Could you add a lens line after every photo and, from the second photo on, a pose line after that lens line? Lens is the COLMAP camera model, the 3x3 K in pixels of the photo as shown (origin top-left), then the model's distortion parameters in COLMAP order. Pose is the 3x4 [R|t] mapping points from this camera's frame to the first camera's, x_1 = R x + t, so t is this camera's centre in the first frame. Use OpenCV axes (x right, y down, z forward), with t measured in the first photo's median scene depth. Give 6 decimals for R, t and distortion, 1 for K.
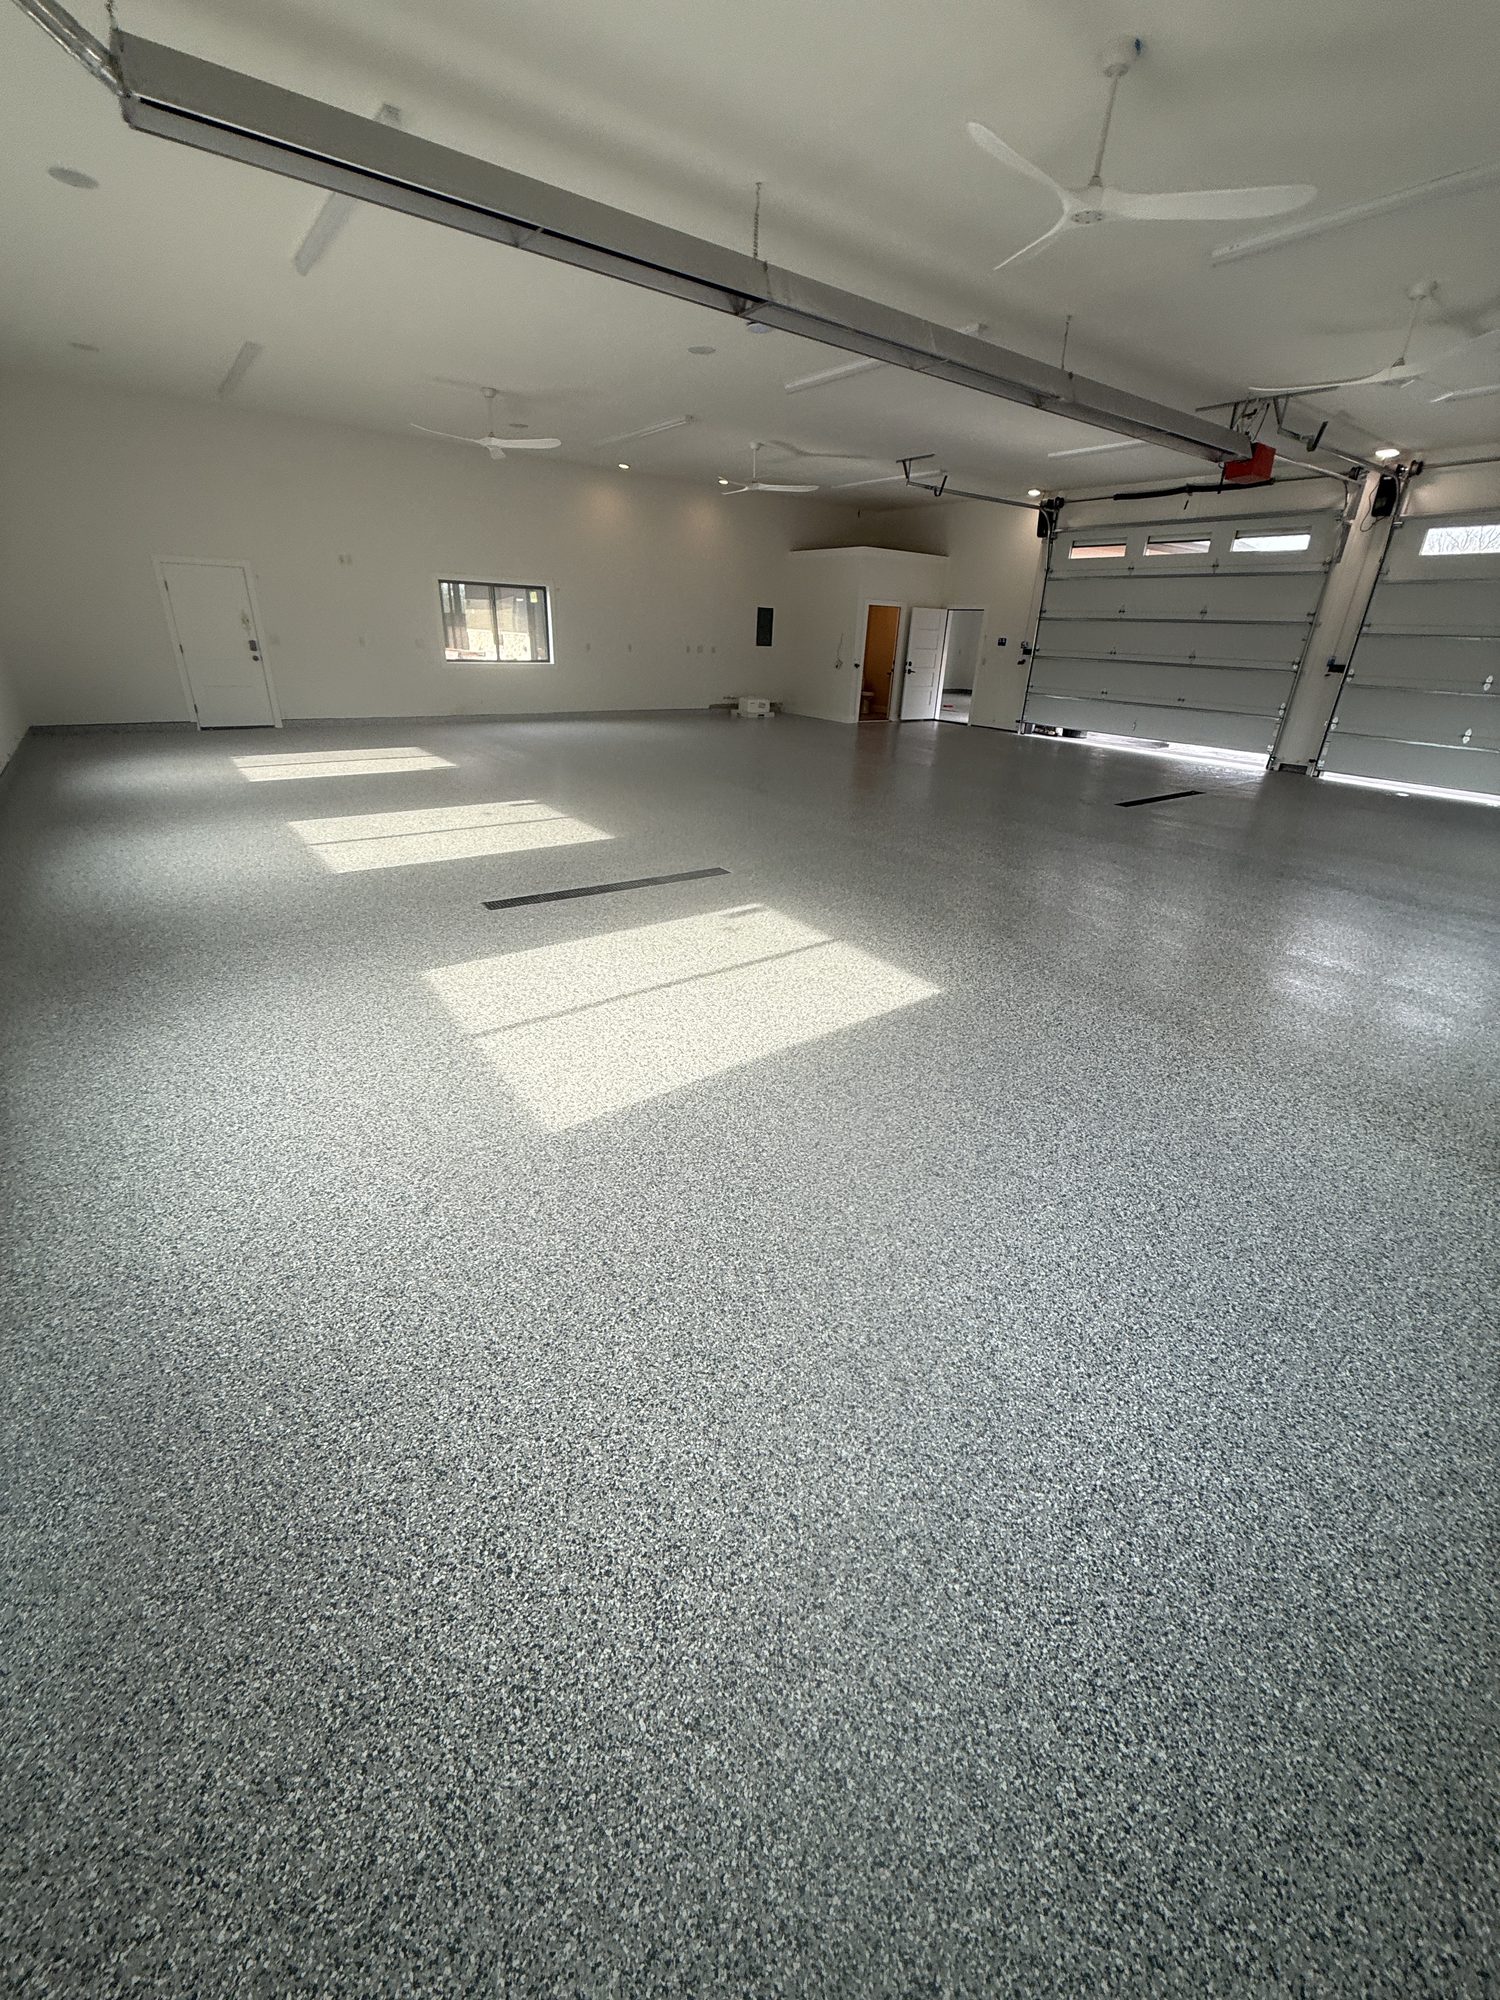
lens RADIAL K [[795.0, 0, 750.0], [0, 795.0, 1000.0], [0, 0, 1]] dist [-0.001145, 0.000191]
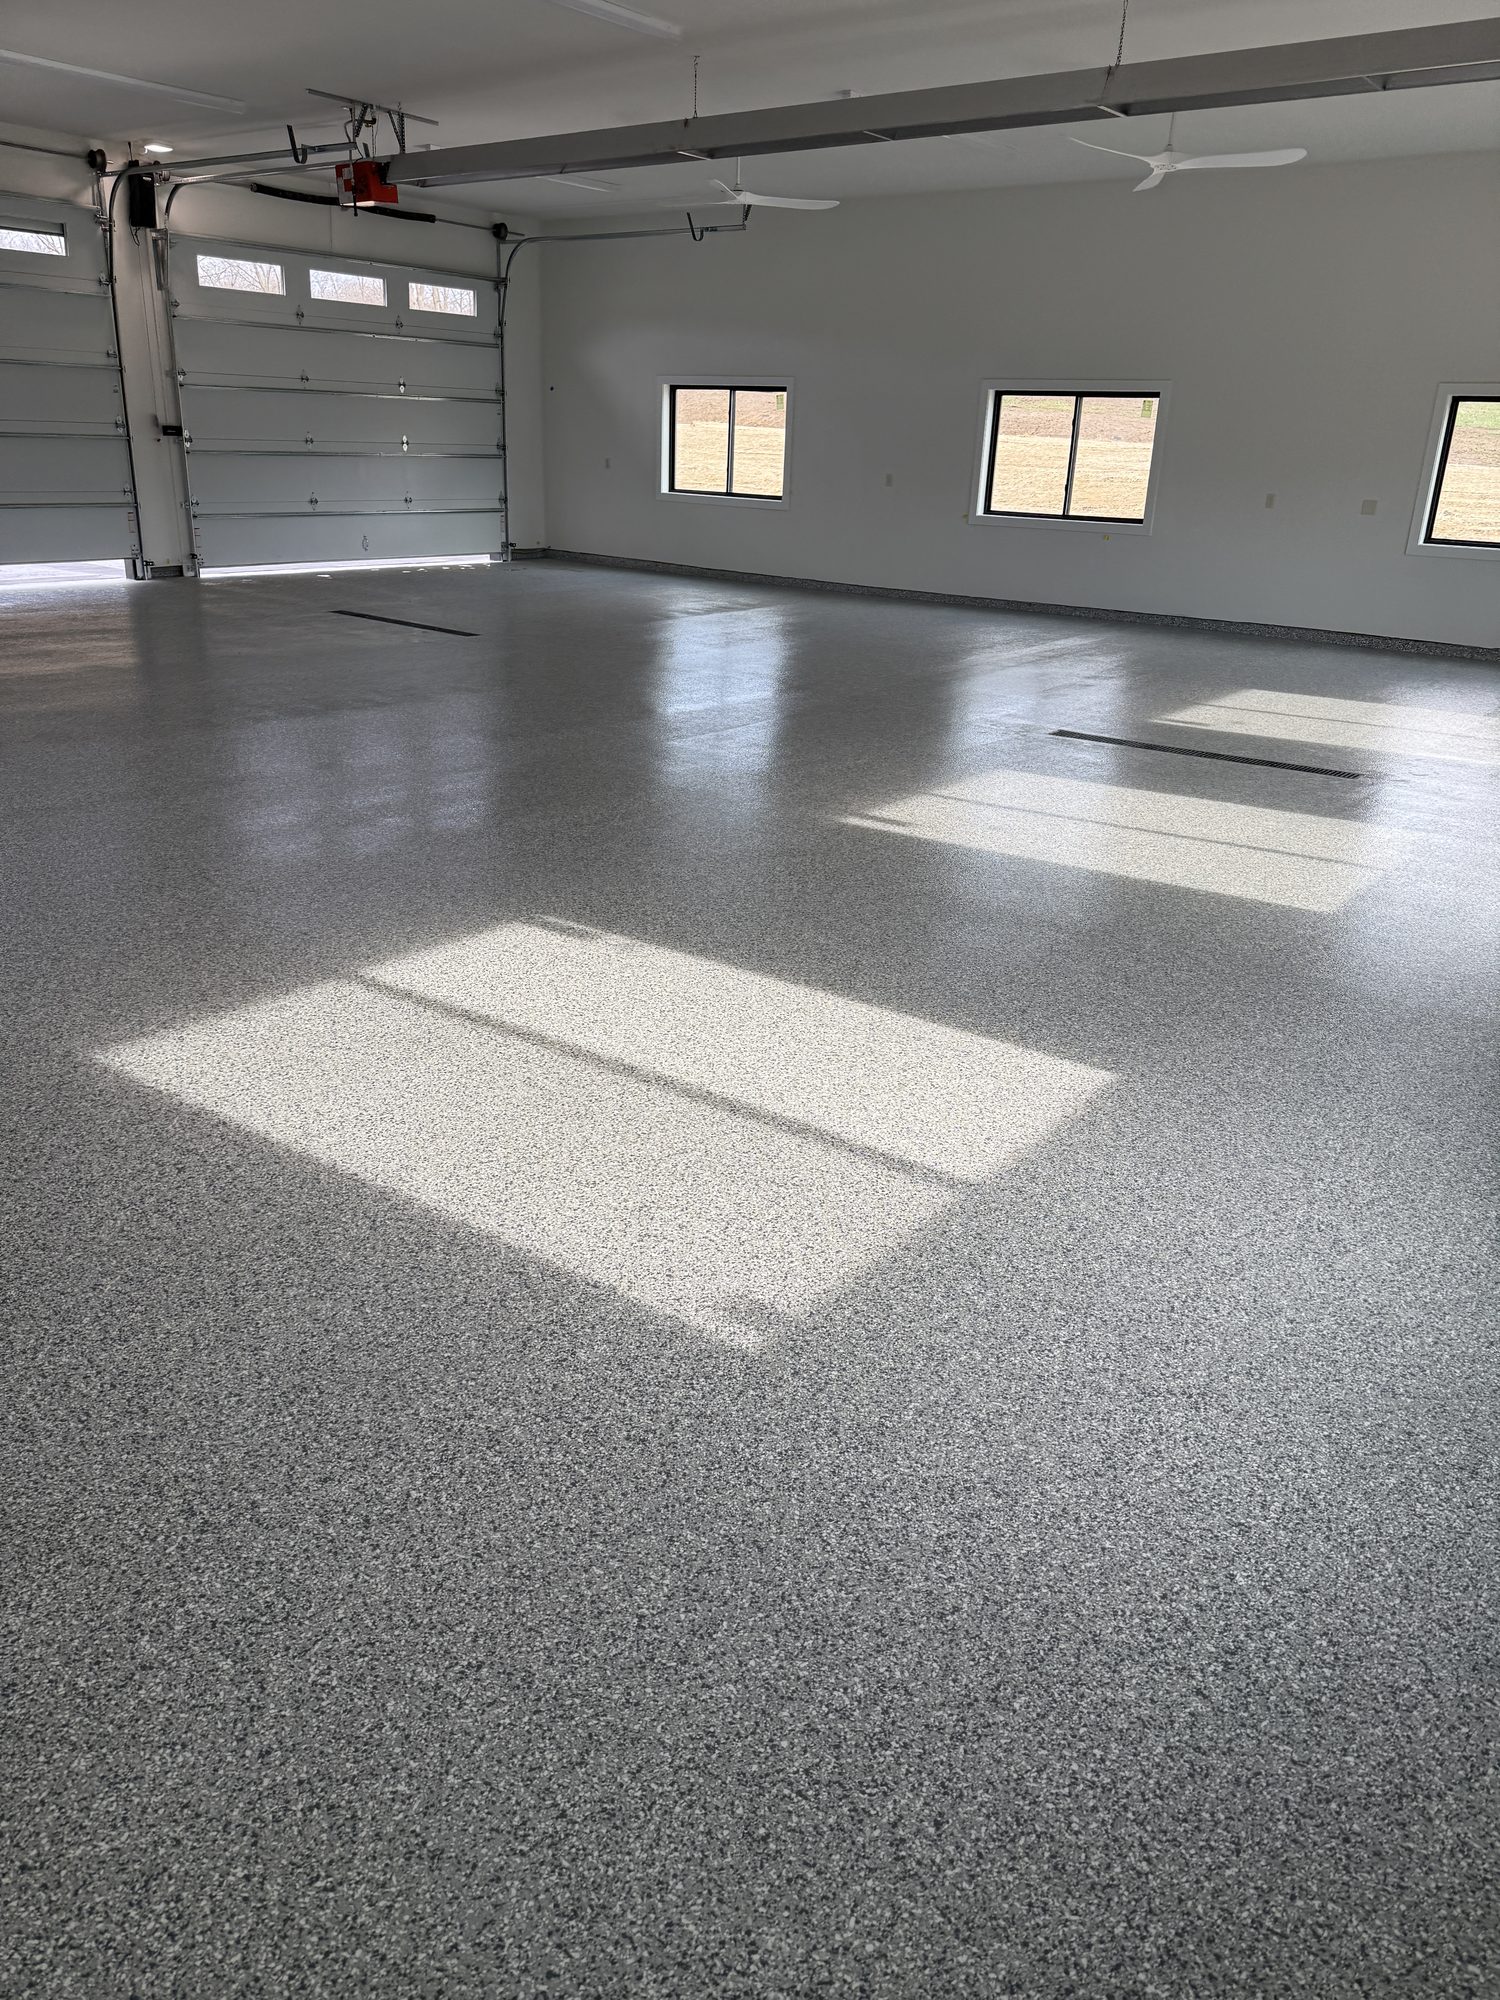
lens RADIAL K [[1432.7, 0, 753.6], [0, 1432.7, 992.9], [0, 0, 1]] dist [0.009157, -0.012725]
pose [[-0.304481, -0.388720, 0.869591, -0.725992], [0.363021, 0.796679, 0.483237, -0.421865], [-0.880629, 0.462816, -0.101461, 0.849313]]
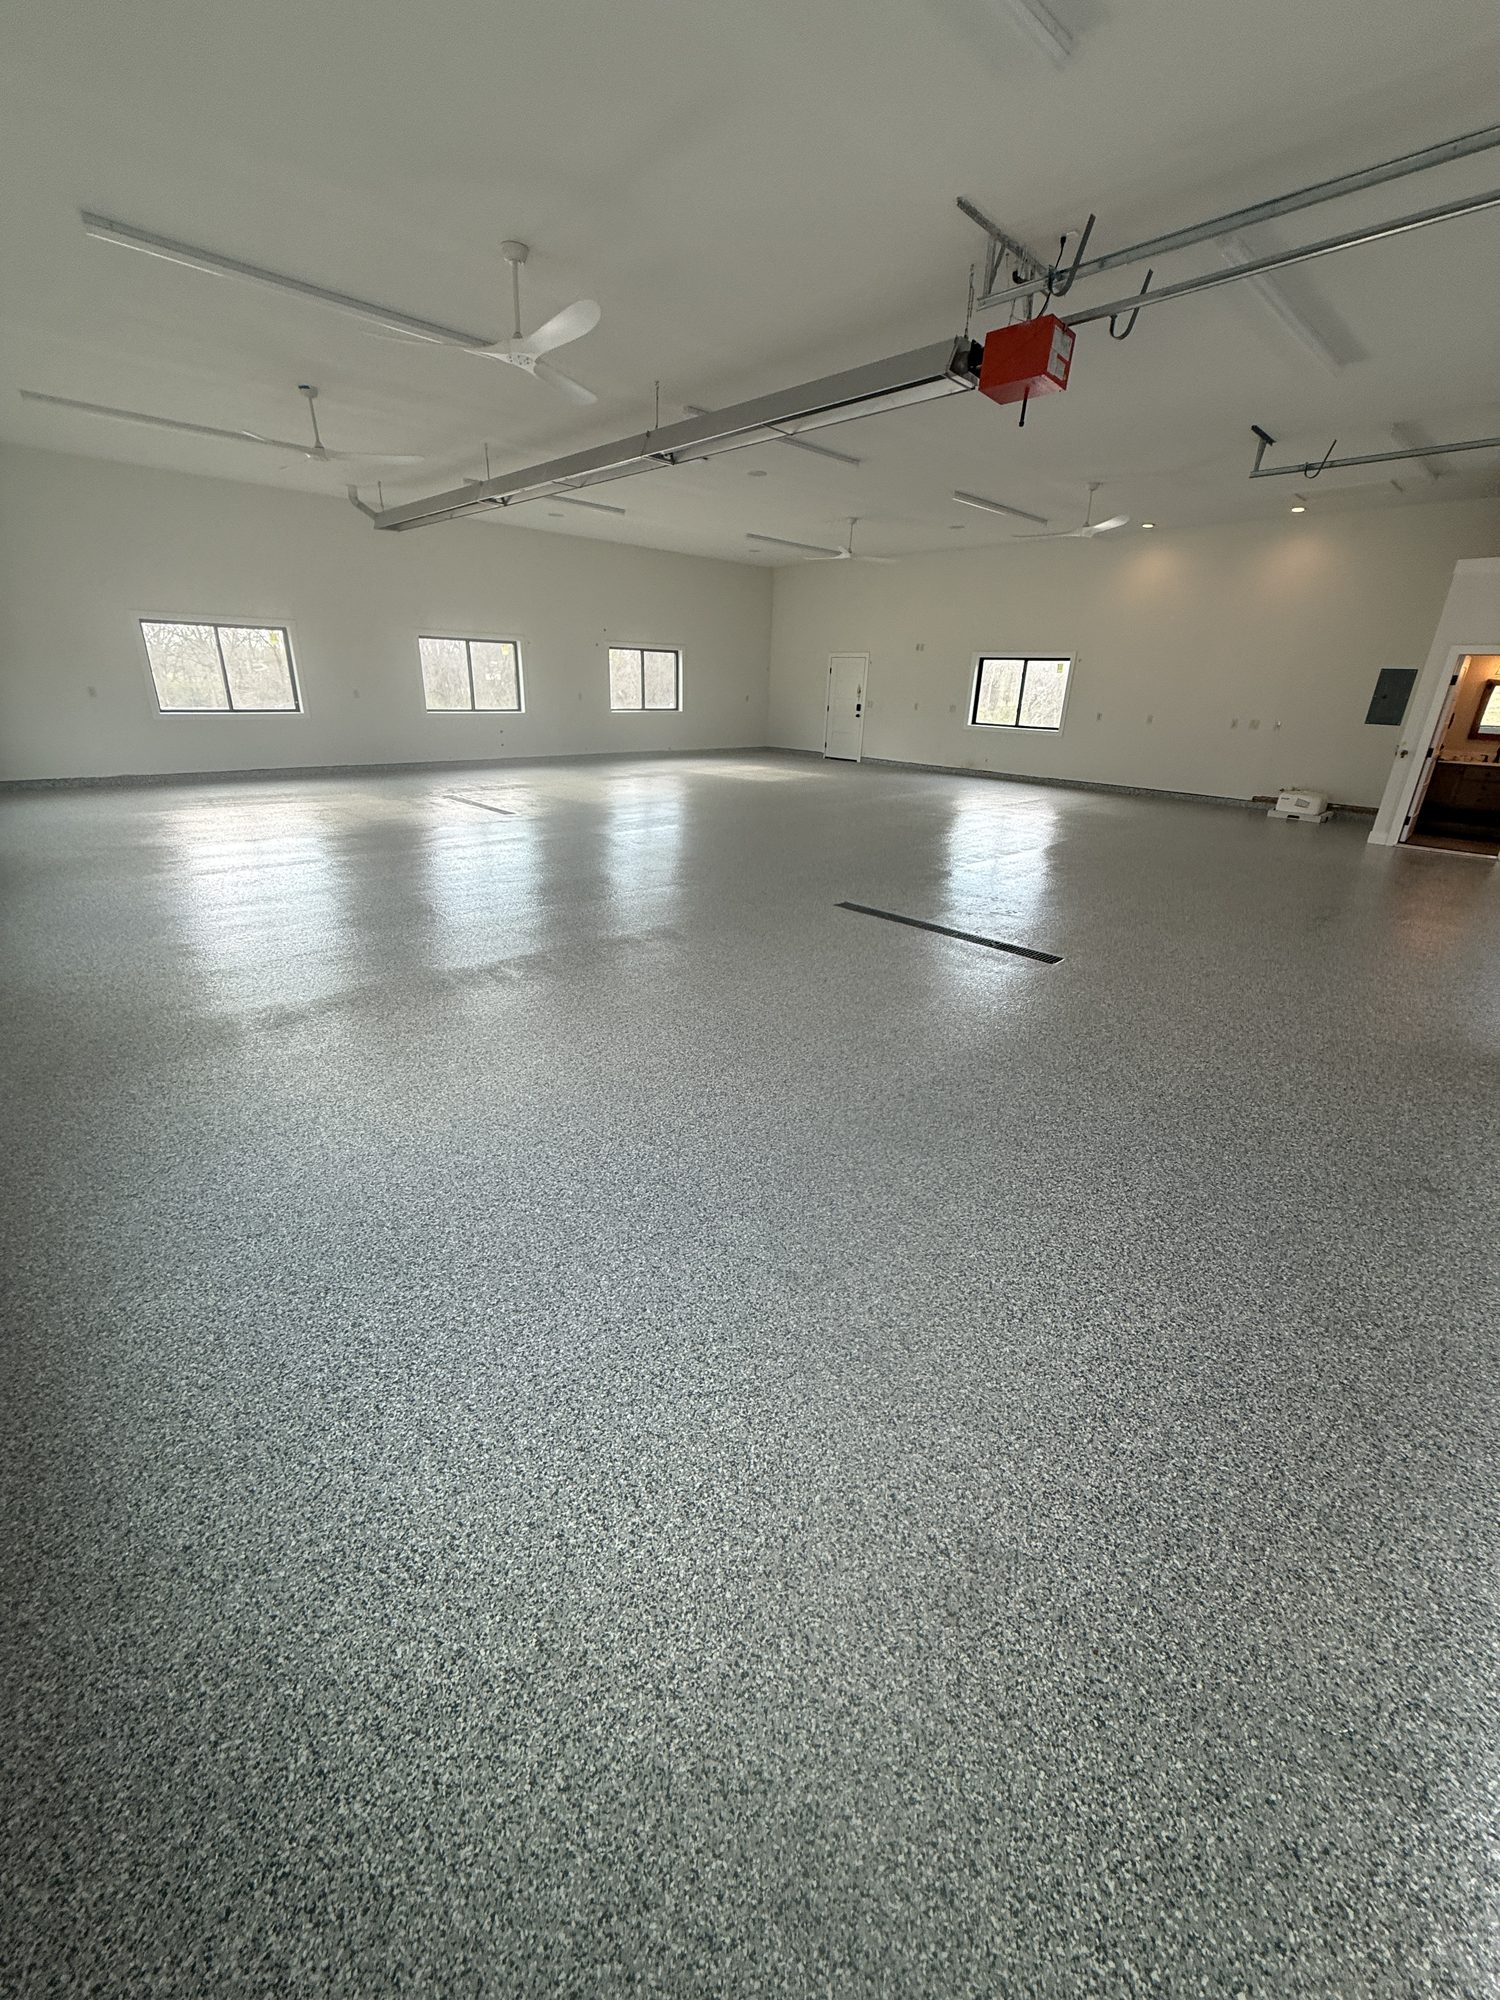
lens RADIAL K [[789.8, 0, 753.4], [0, 789.8, 1000.9], [0, 0, 1]] dist [-0.000516, 0.000035]
pose [[0.135990, 0.342232, -0.929722, 0.913039], [-0.441723, 0.860944, 0.252304, -0.249149], [0.886785, 0.376368, 0.268252, 0.612422]]
